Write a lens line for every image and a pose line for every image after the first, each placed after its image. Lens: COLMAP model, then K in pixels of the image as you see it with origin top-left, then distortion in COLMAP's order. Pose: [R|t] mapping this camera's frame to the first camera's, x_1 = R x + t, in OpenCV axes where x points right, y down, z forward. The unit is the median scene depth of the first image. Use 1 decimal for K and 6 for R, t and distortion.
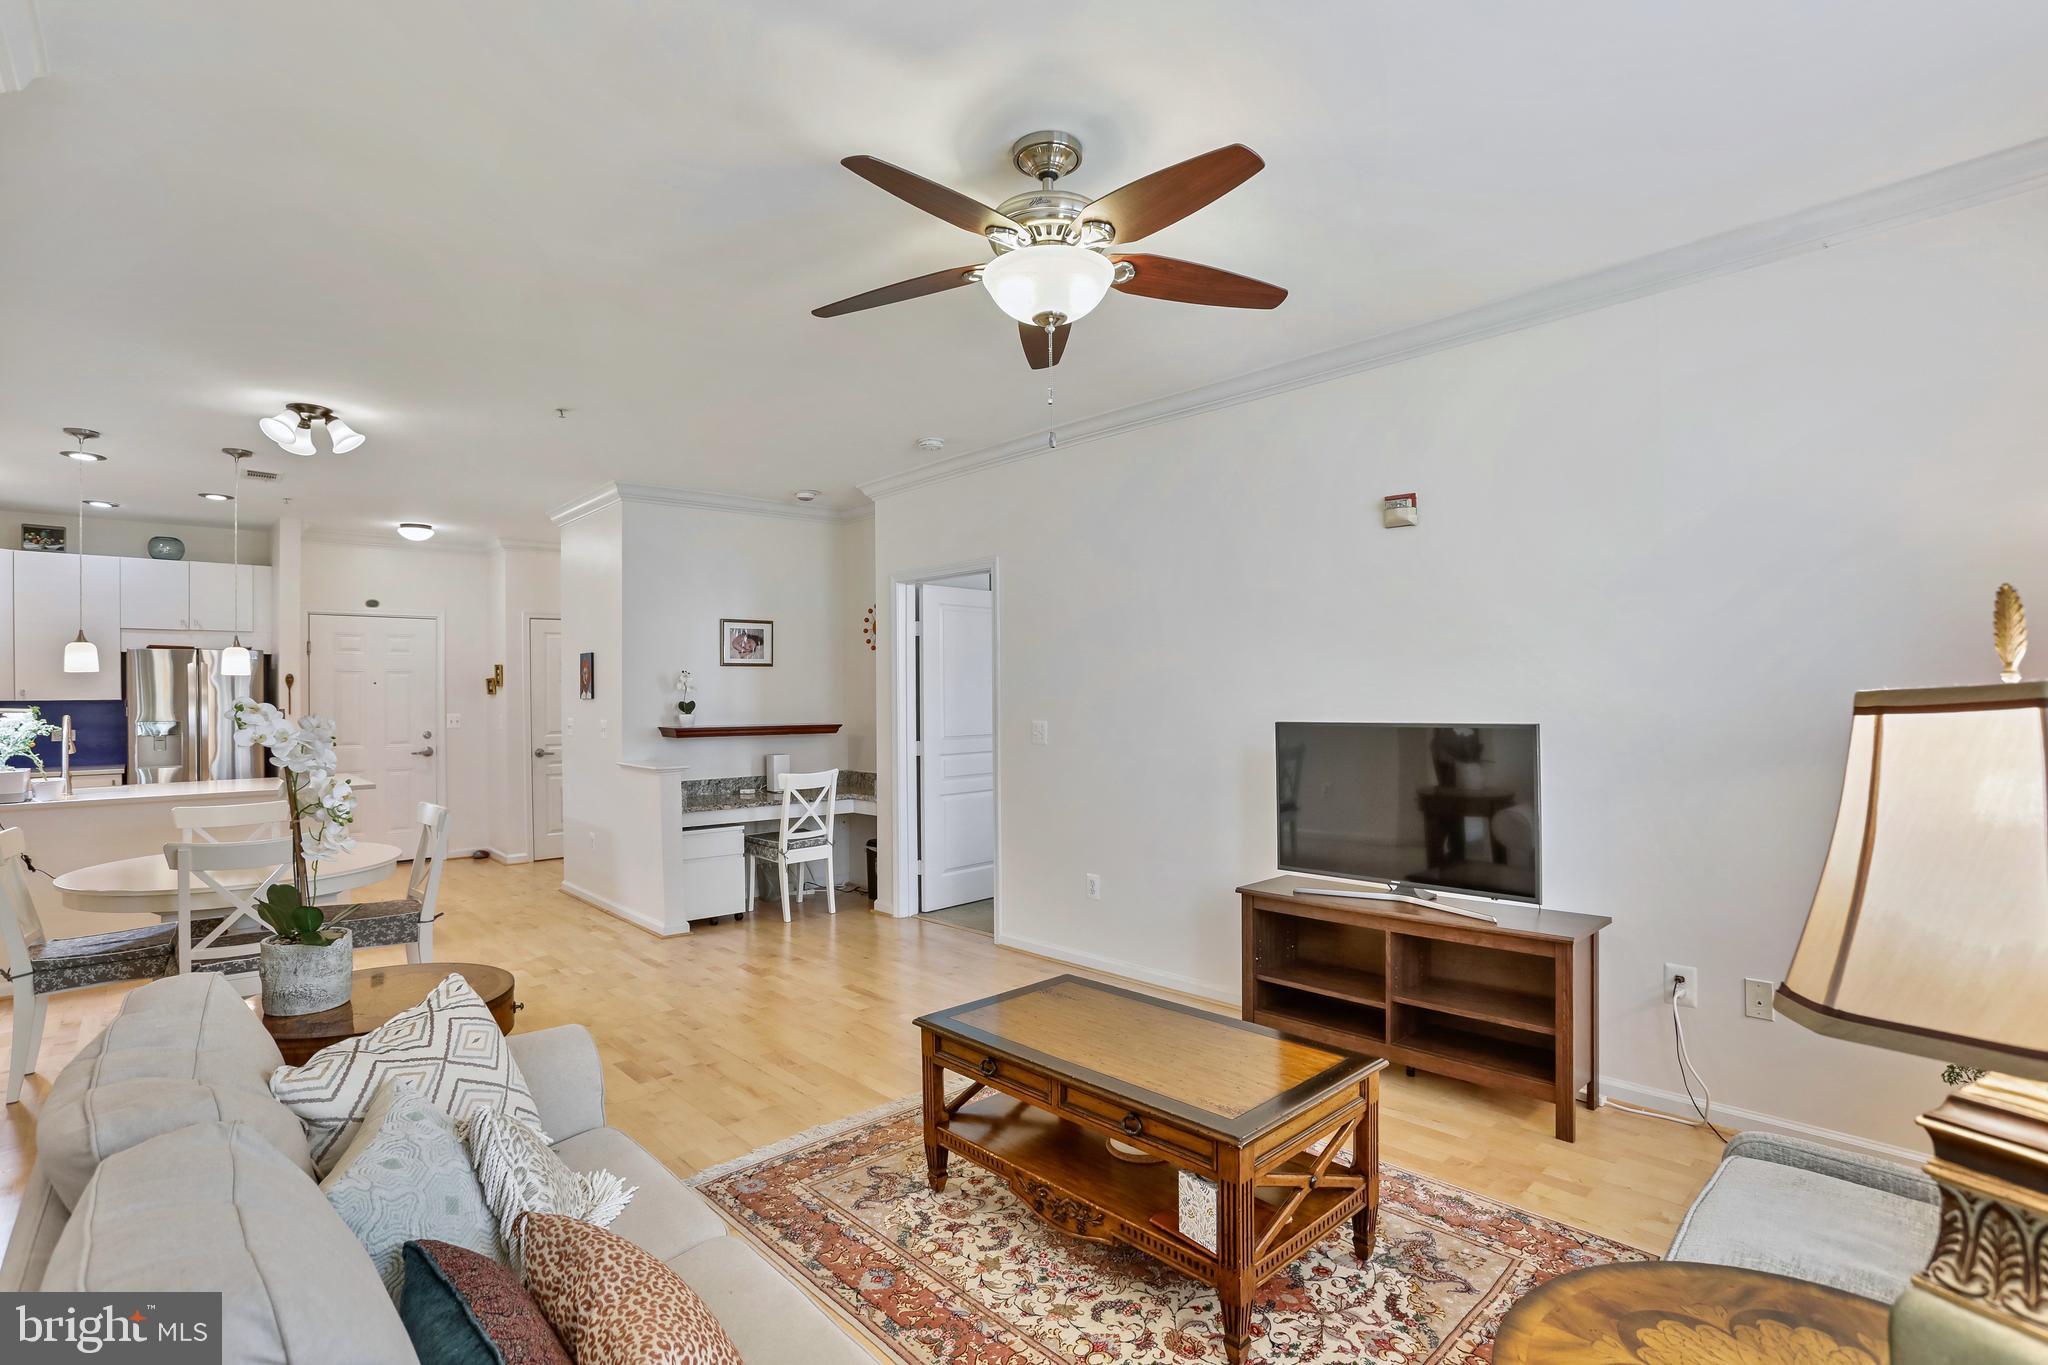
lens RADIAL K [[971.7, 0, 1014.2], [0, 971.7, 701.4], [0, 0, 1]] dist [-0.069338, 0.026426]
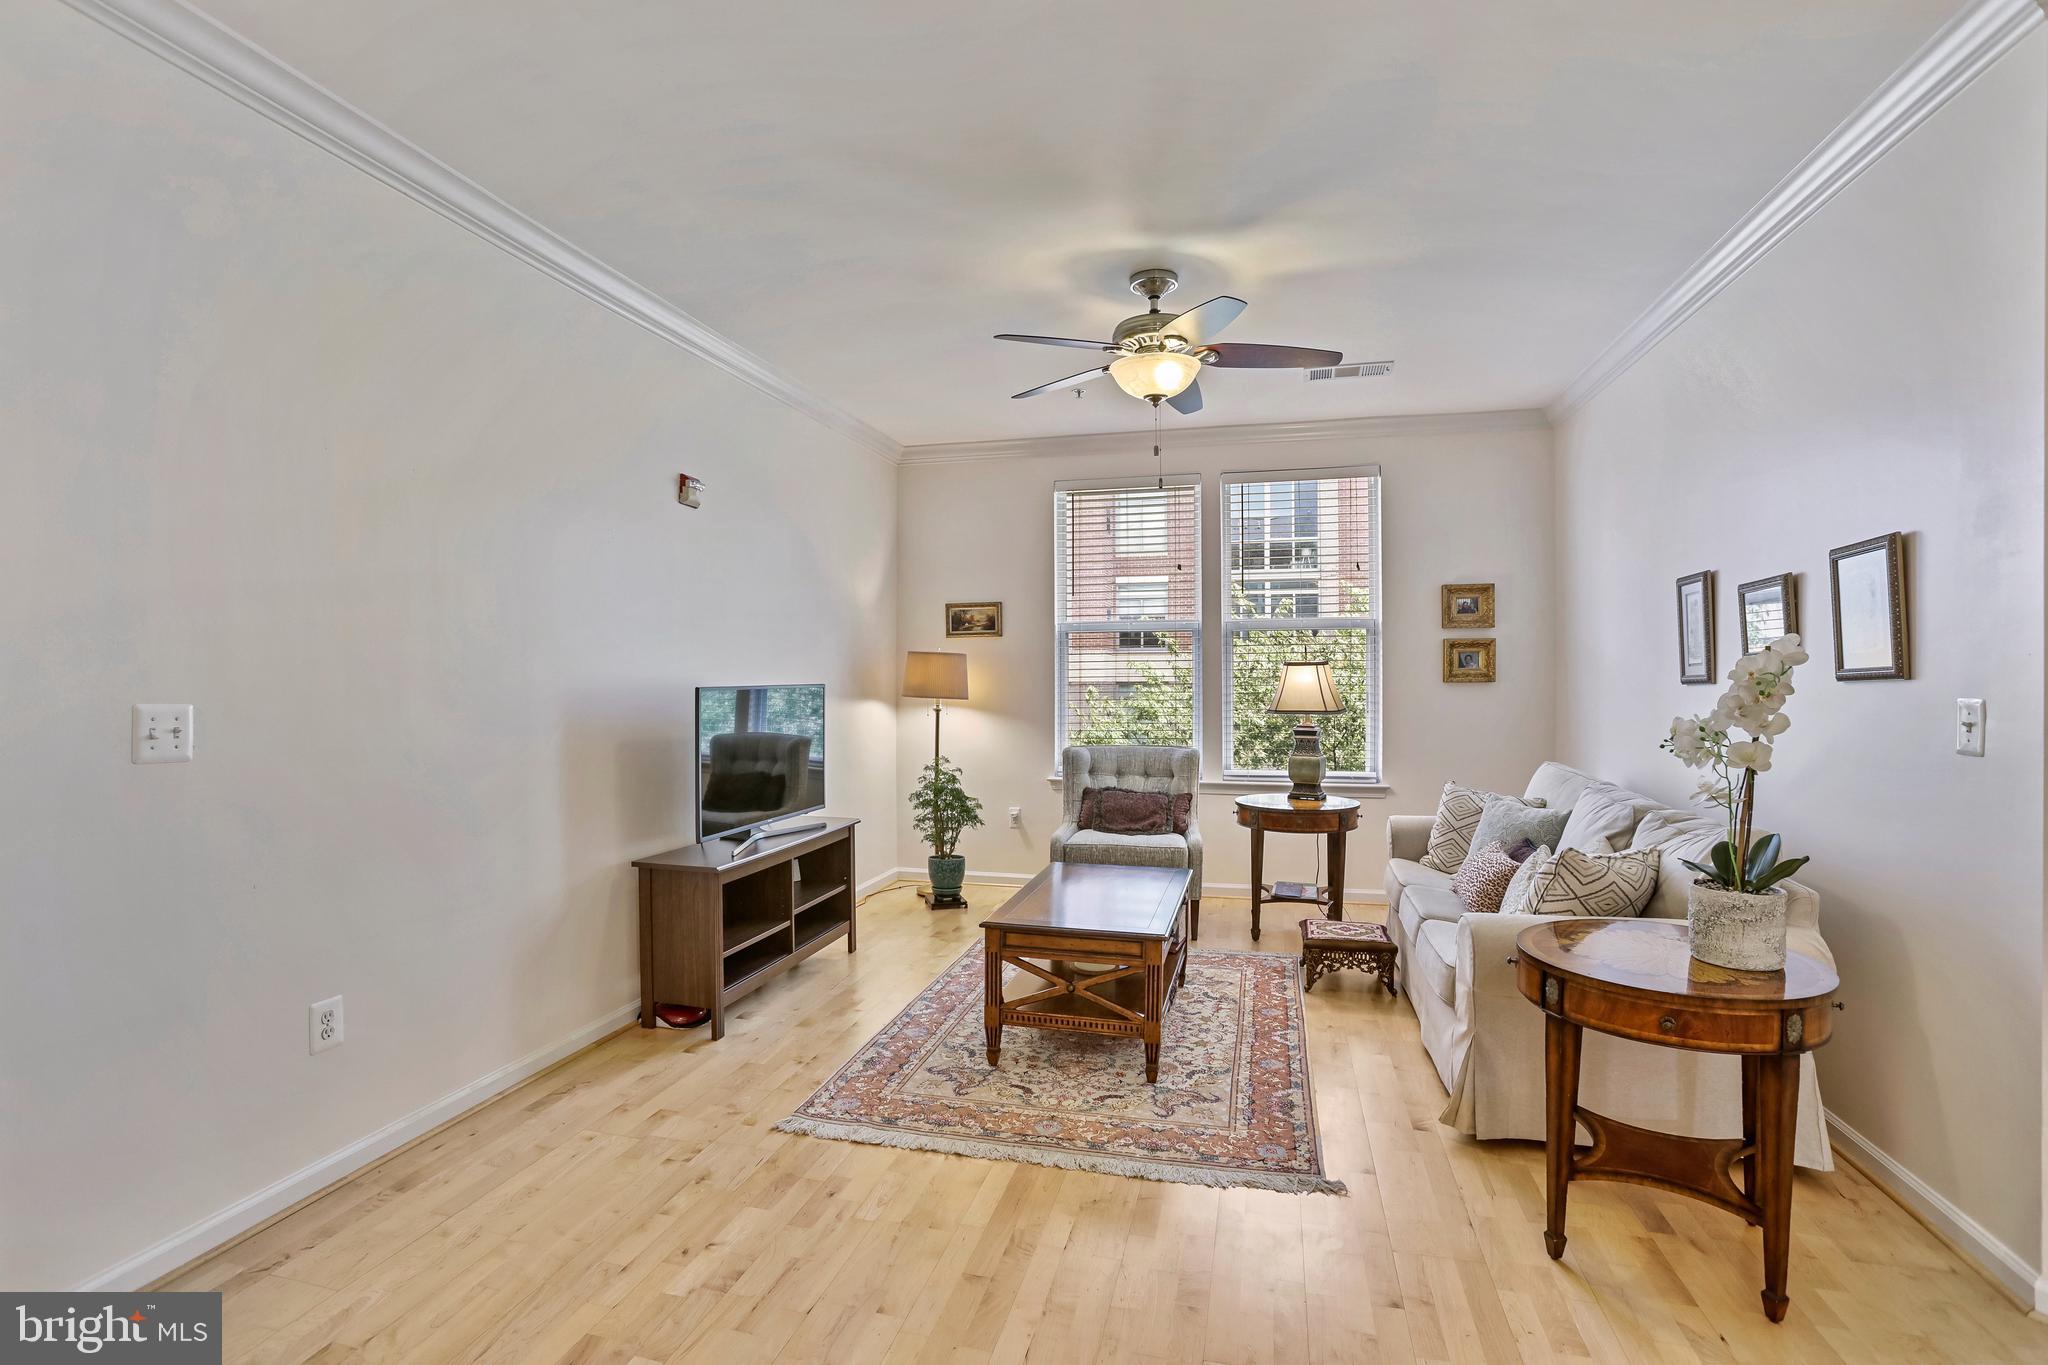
lens RADIAL K [[971.7, 0, 1009.5], [0, 971.7, 691.6], [0, 0, 1]] dist [-0.069338, 0.026426]
pose [[-0.532245, -0.001184, 0.846589, -0.416710], [0.012304, 0.999883, 0.009134, 0.013385], [-0.846501, 0.015278, -0.532168, 0.757390]]
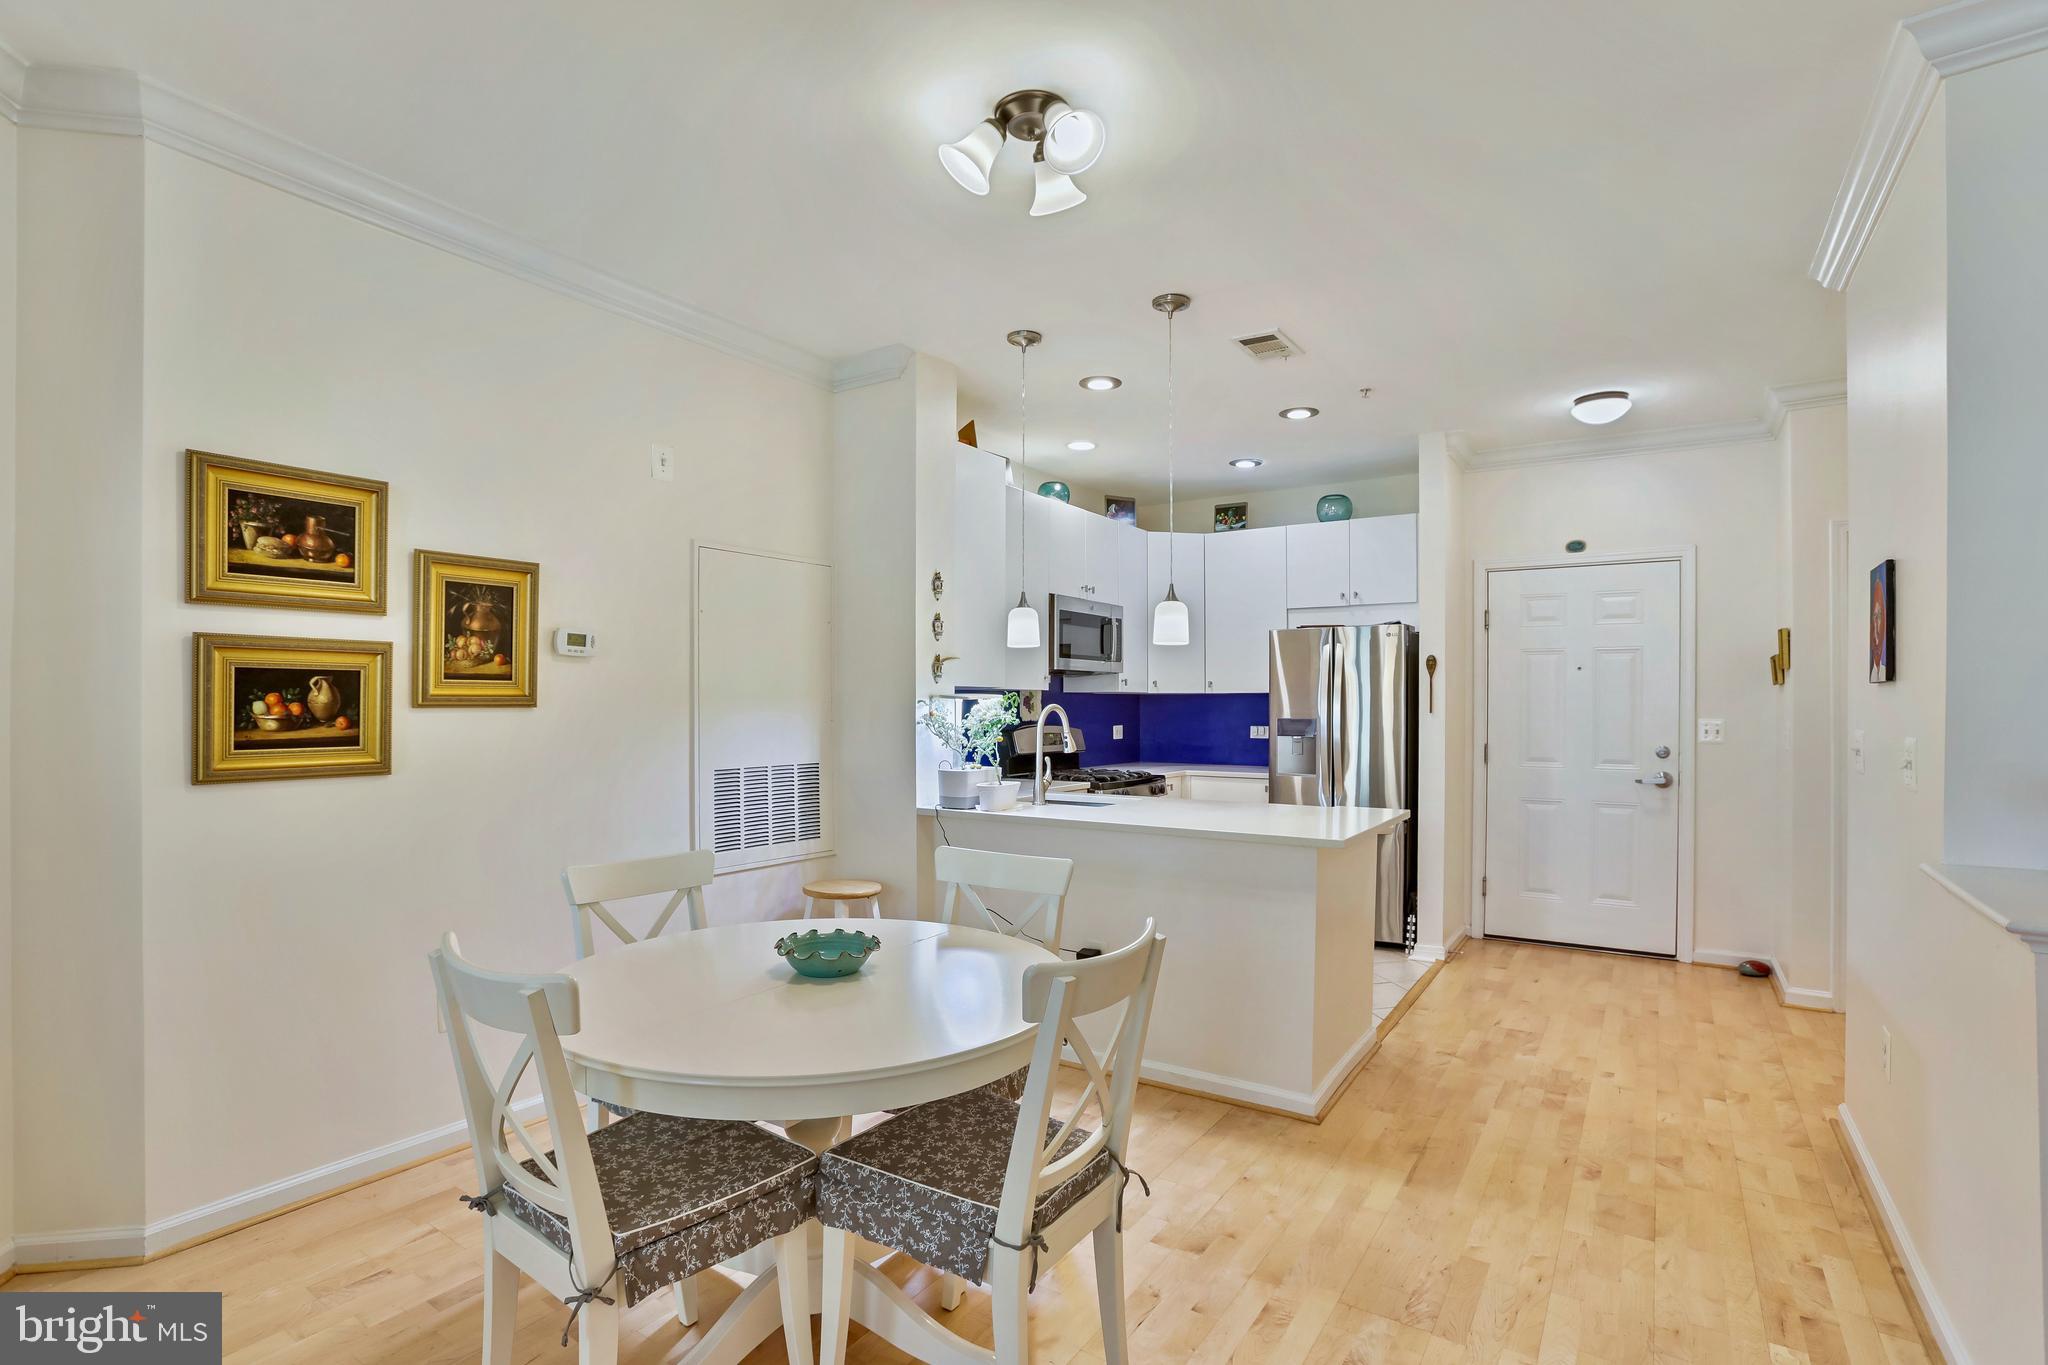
lens RADIAL K [[971.7, 0, 1022.9], [0, 971.7, 703.3], [0, 0, 1]] dist [-0.069338, 0.026426]
pose [[0.234555, 0.005045, -0.972090, -0.163619], [-0.012374, 0.999921, 0.002203, 0.010473], [0.972024, 0.011512, 0.234599, 0.599923]]
